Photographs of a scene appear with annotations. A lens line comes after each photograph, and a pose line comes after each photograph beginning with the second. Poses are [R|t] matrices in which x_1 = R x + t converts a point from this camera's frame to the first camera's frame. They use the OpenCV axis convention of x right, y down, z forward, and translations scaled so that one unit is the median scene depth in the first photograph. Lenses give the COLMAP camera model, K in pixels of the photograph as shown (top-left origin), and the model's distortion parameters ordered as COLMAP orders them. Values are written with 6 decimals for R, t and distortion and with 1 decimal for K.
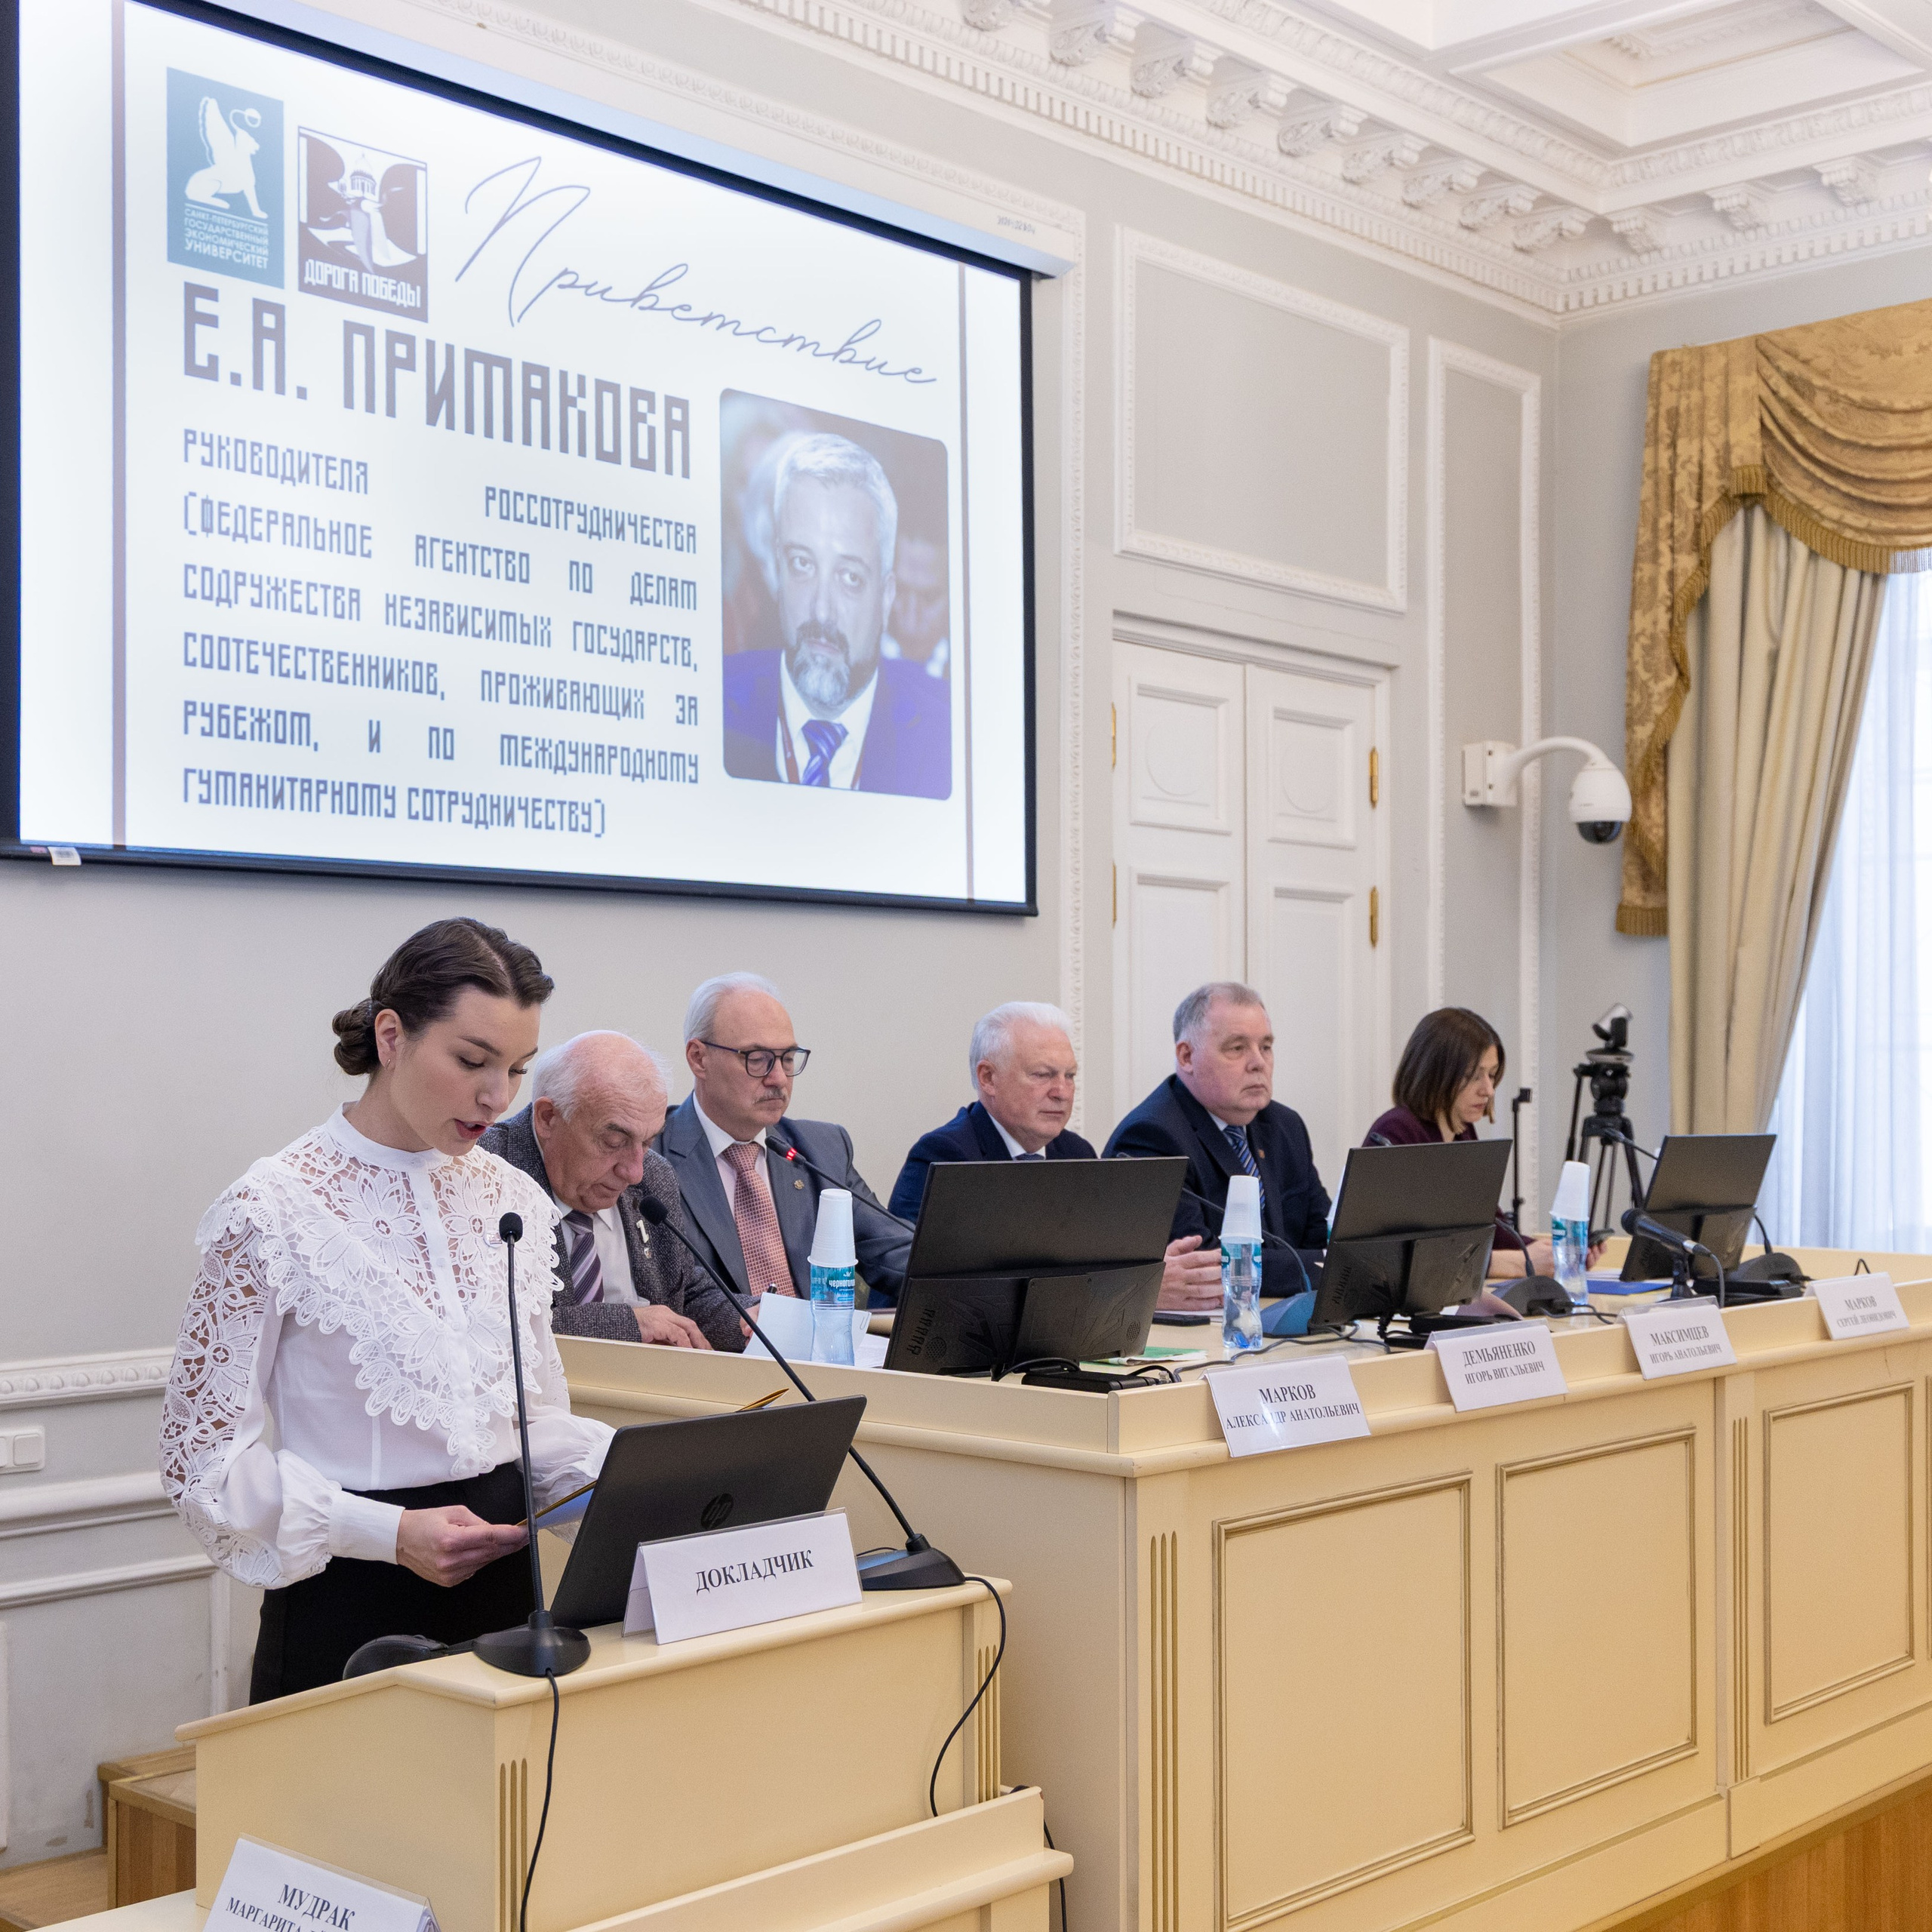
lens RADIAL K [[2669.4, 0, 732.4], [0, 2669.4, 995.7], [0, 0, 1]] dist [0.008782, 0.000937]
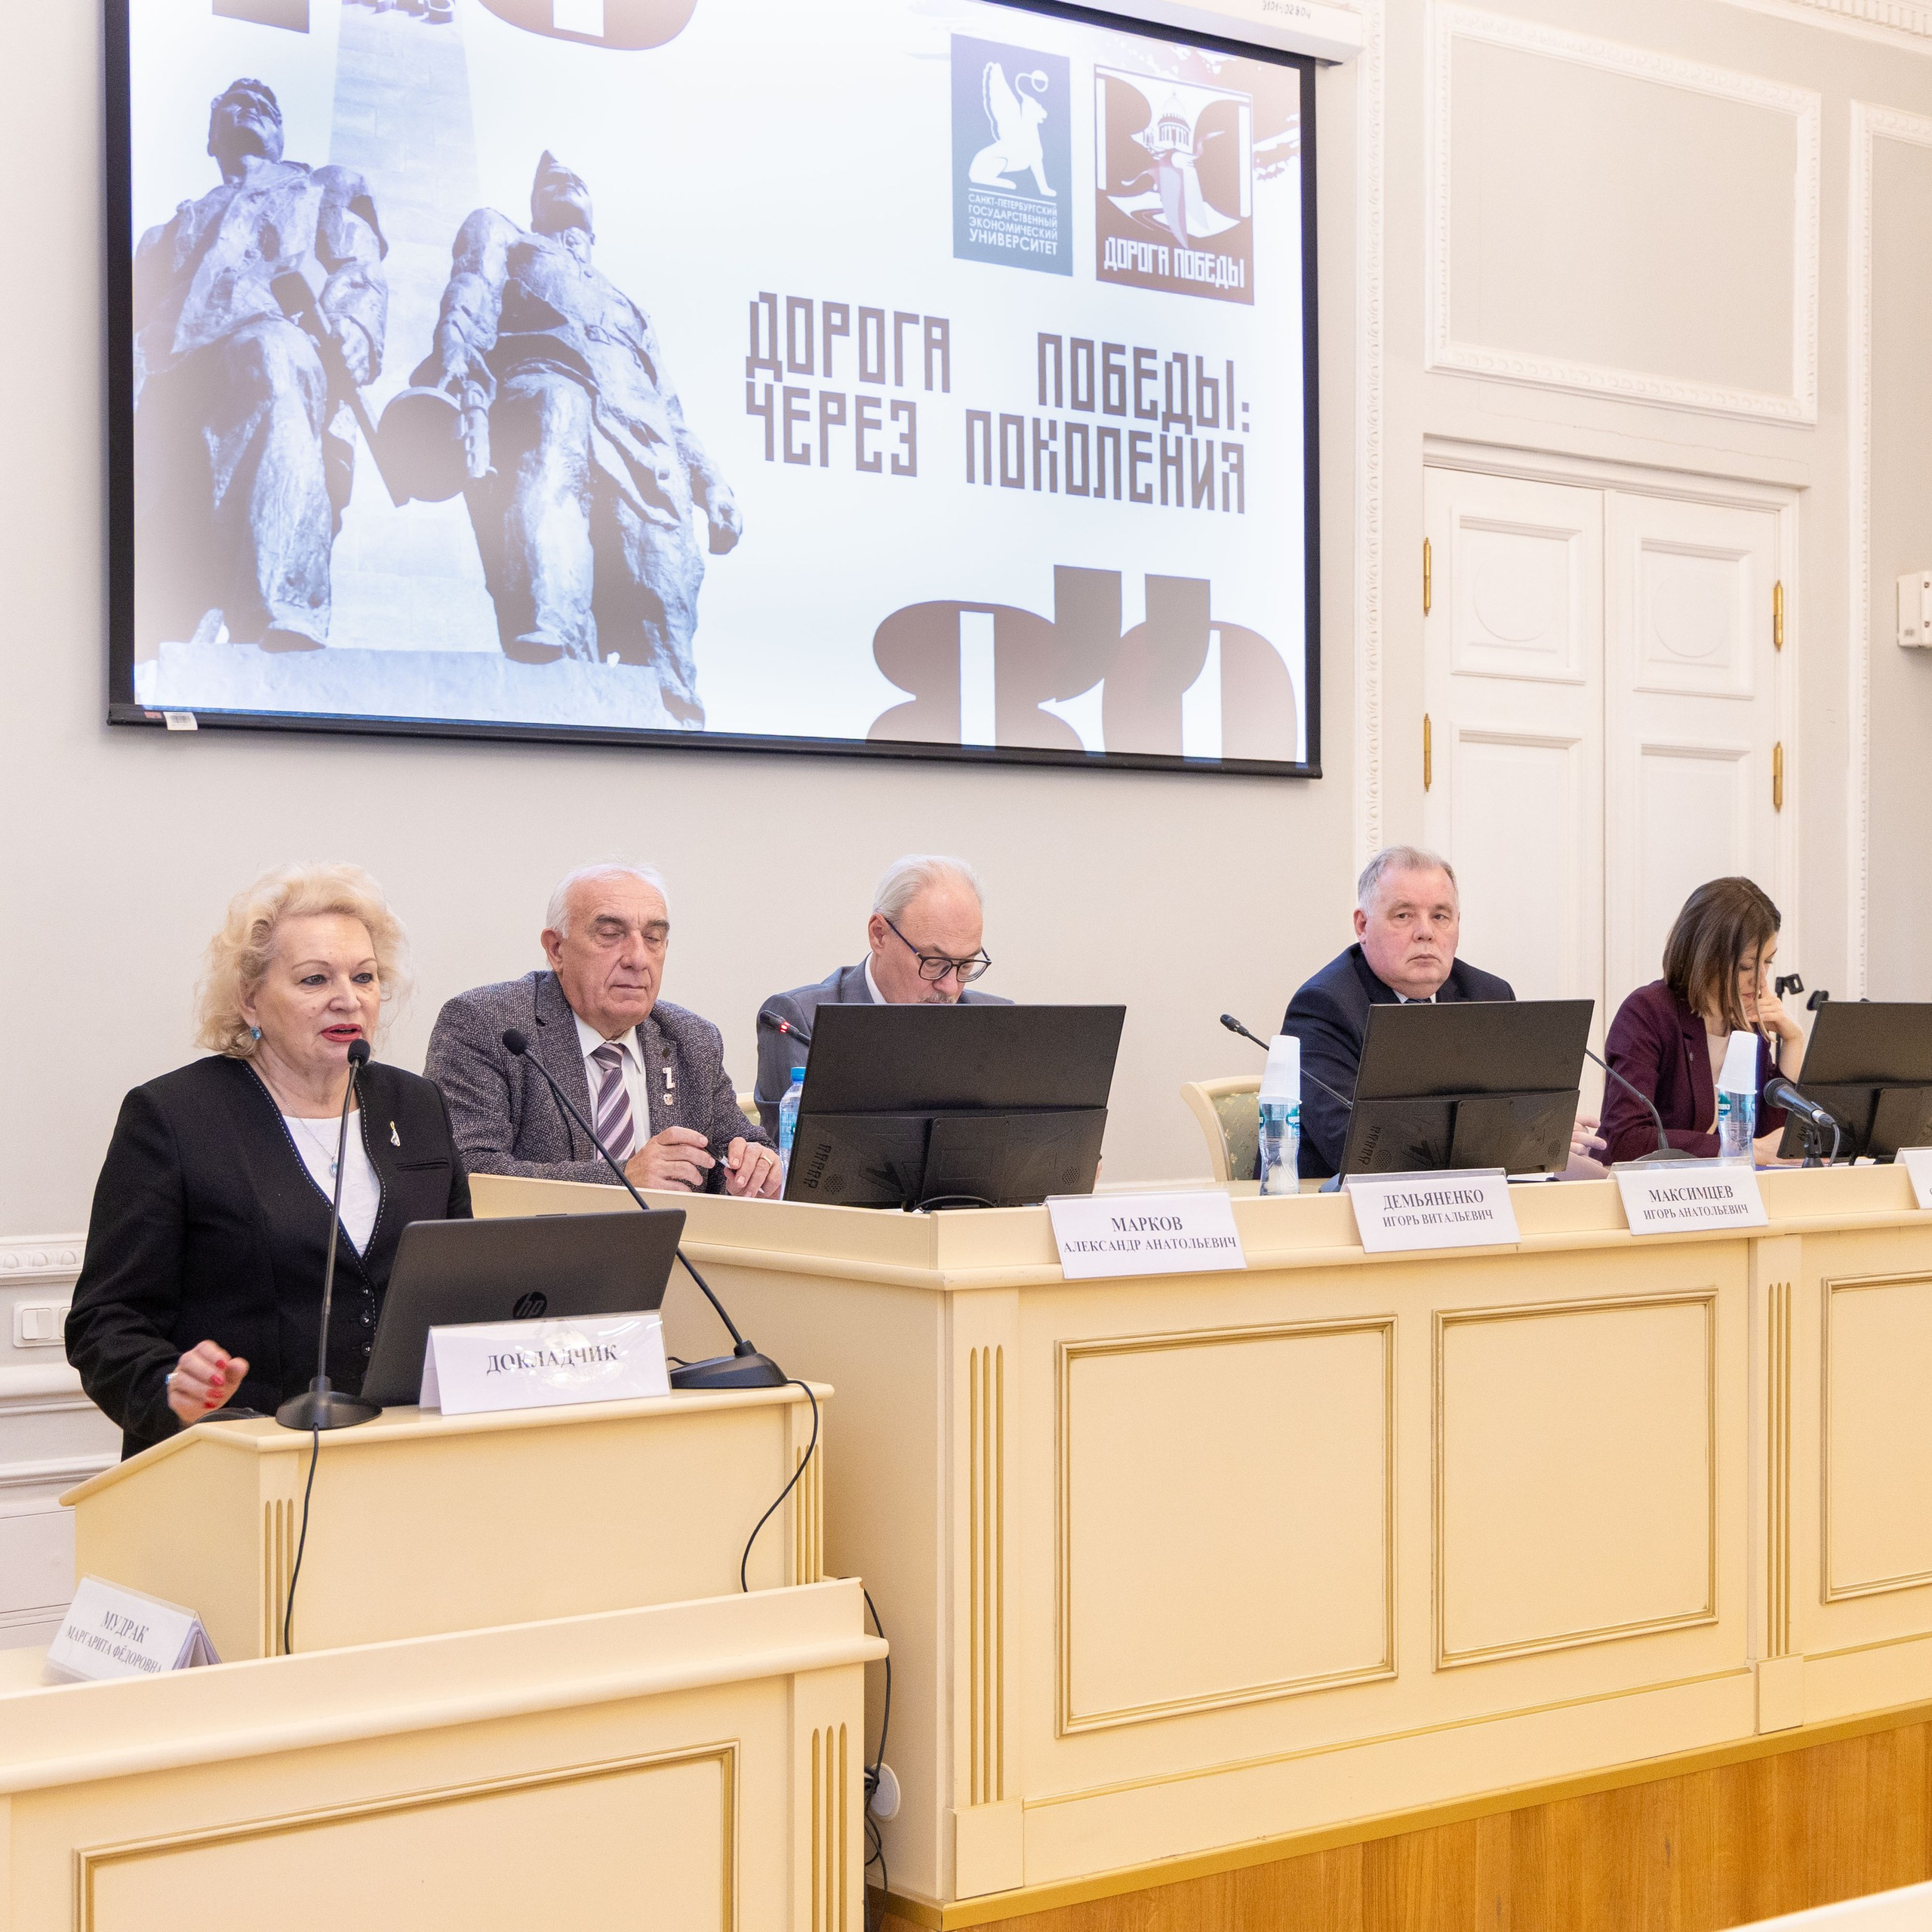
lens RADIAL K [[3357.1, 0, 966.0], [0, 3357.1, 966.0], [0, 0, 1]] dist [0.002423, 0.002916]
pose [[0.992129, -0.003839, -0.125164, 0.132780], [0.006346, 0.999787, 0.019635, 0.010299], [0.125062, -0.020275, 0.991942, -0.135306]]
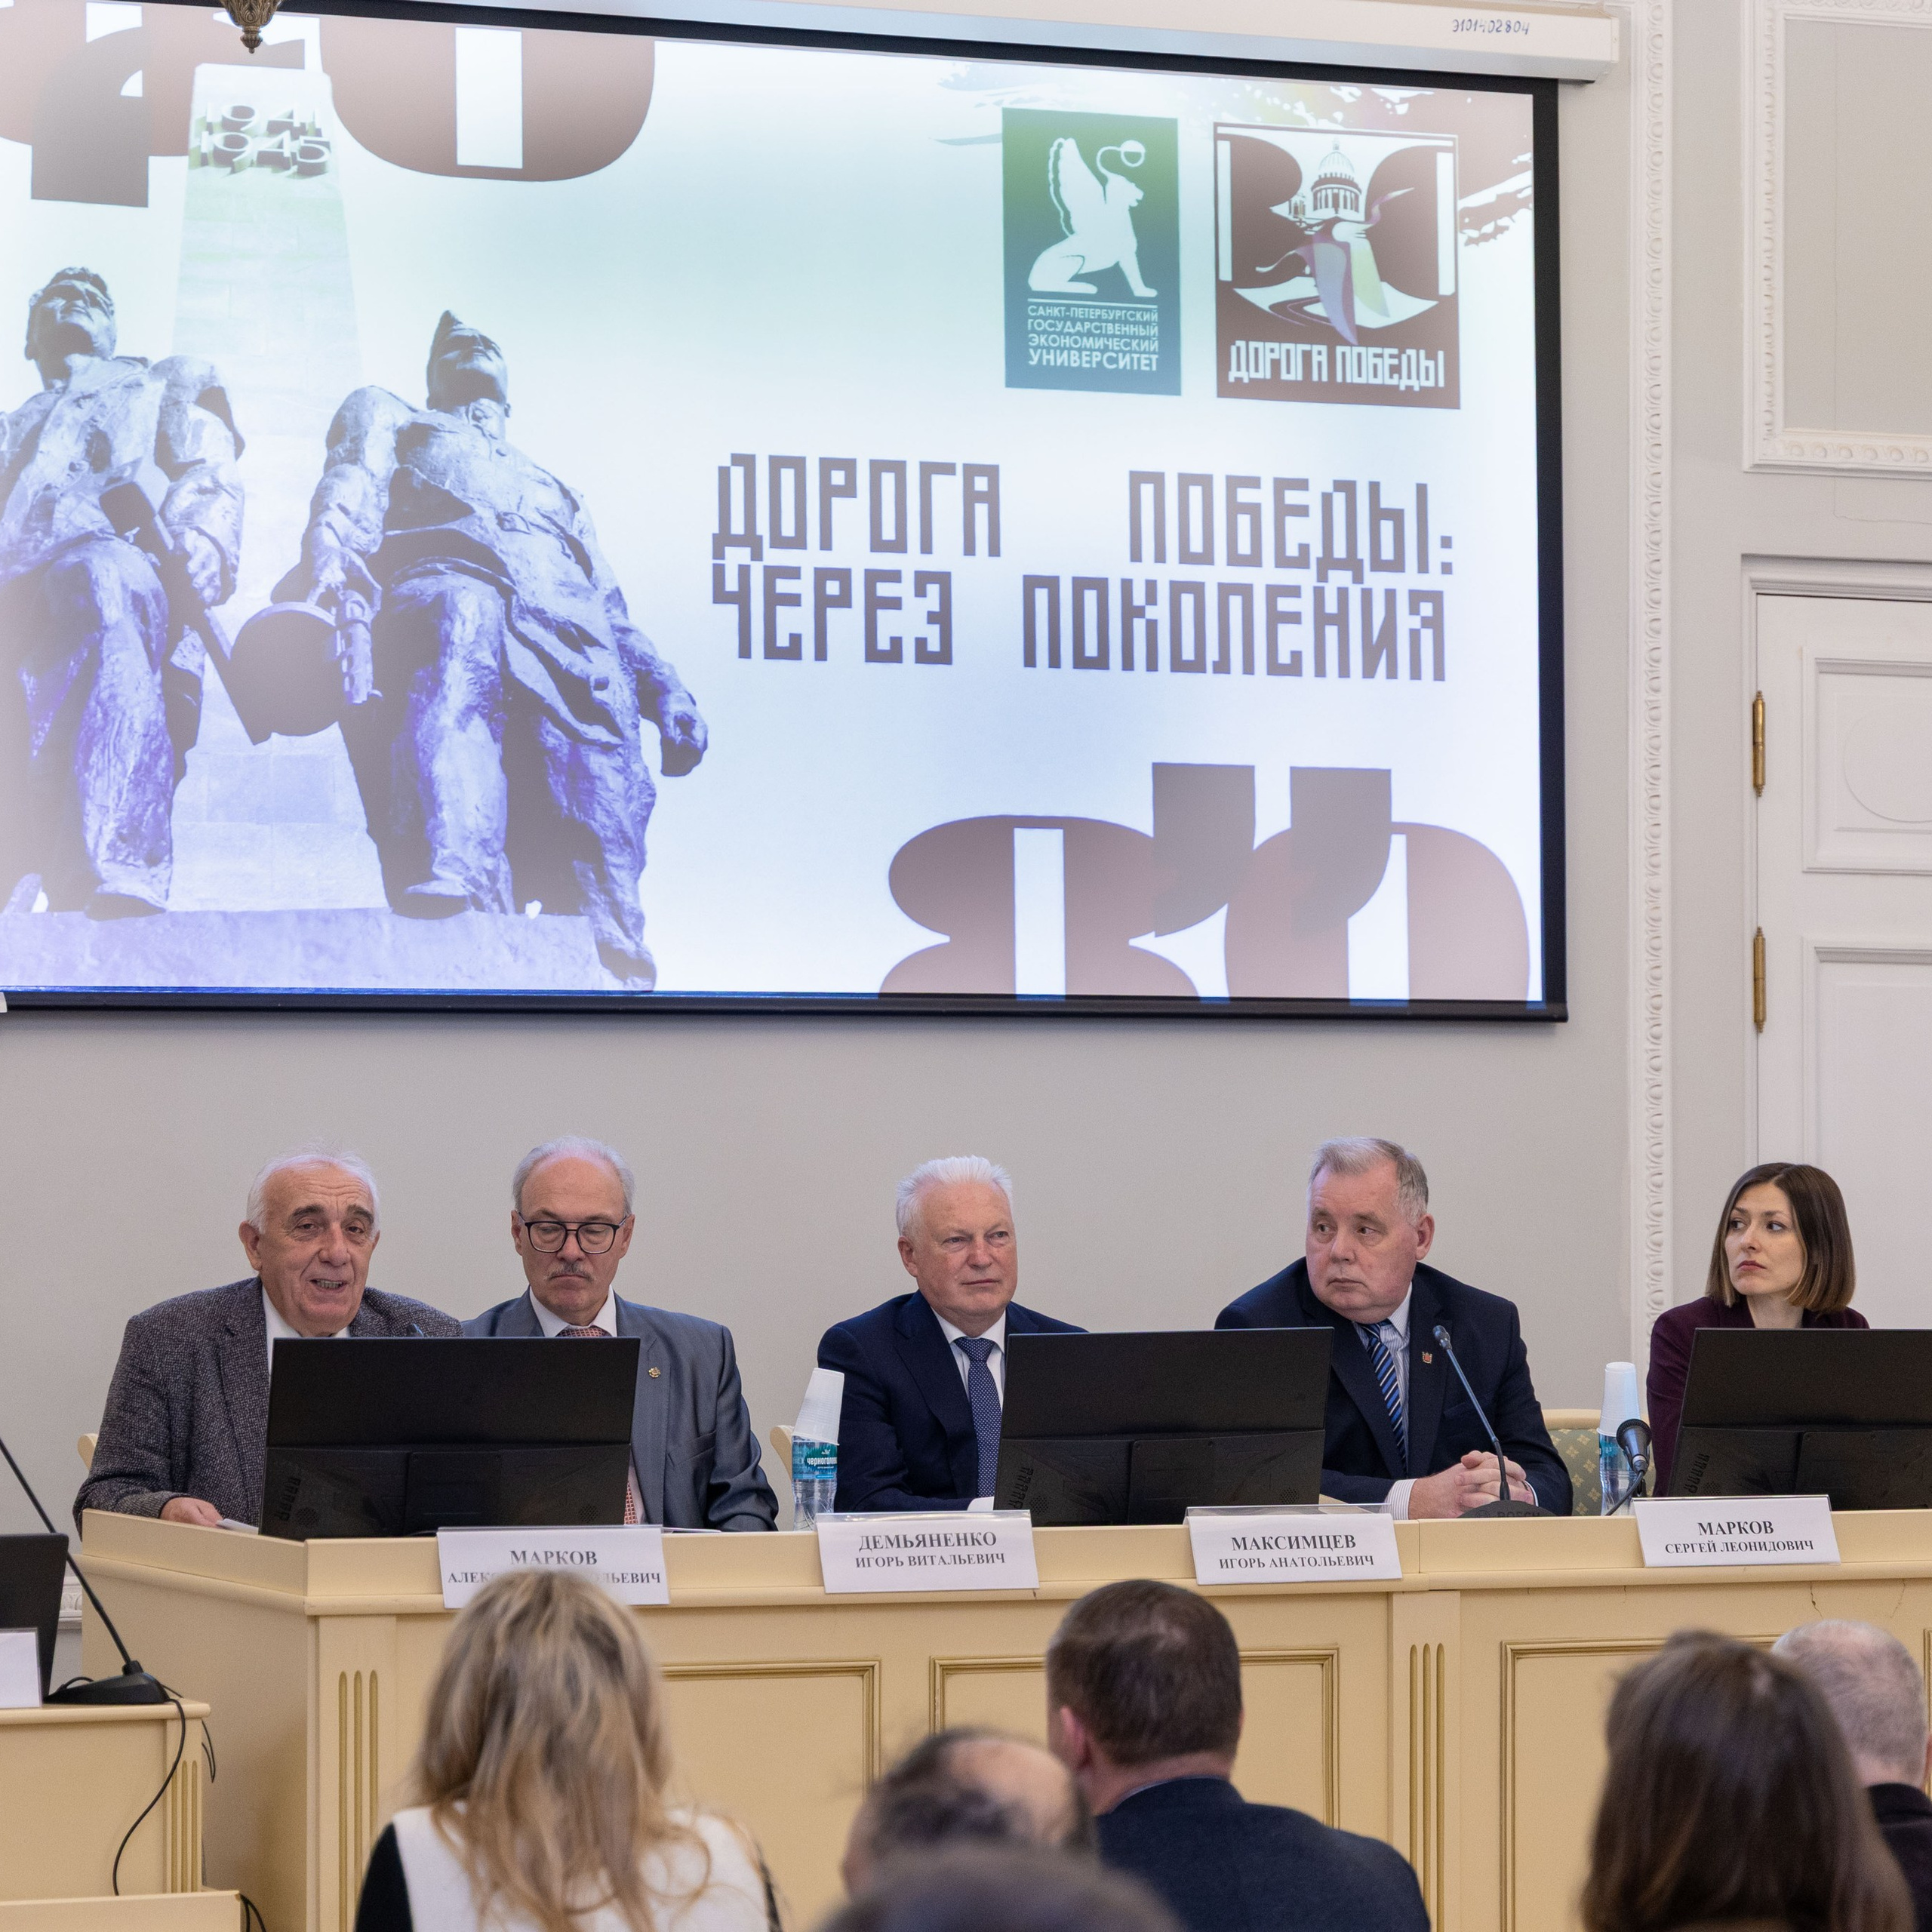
lens RADIAL K [[6459.7, 0, 969.7], [0, 6459.7, 994.6], [0, 0, 1]] dist [-0.021541, 0.716354]
pose [[0.923908, -0.017643, -0.382209, 0.587505], [0.013487, 0.999817, -0.013551, -0.015799], [0.382378, 0.007365, 0.923977, -0.569355]]
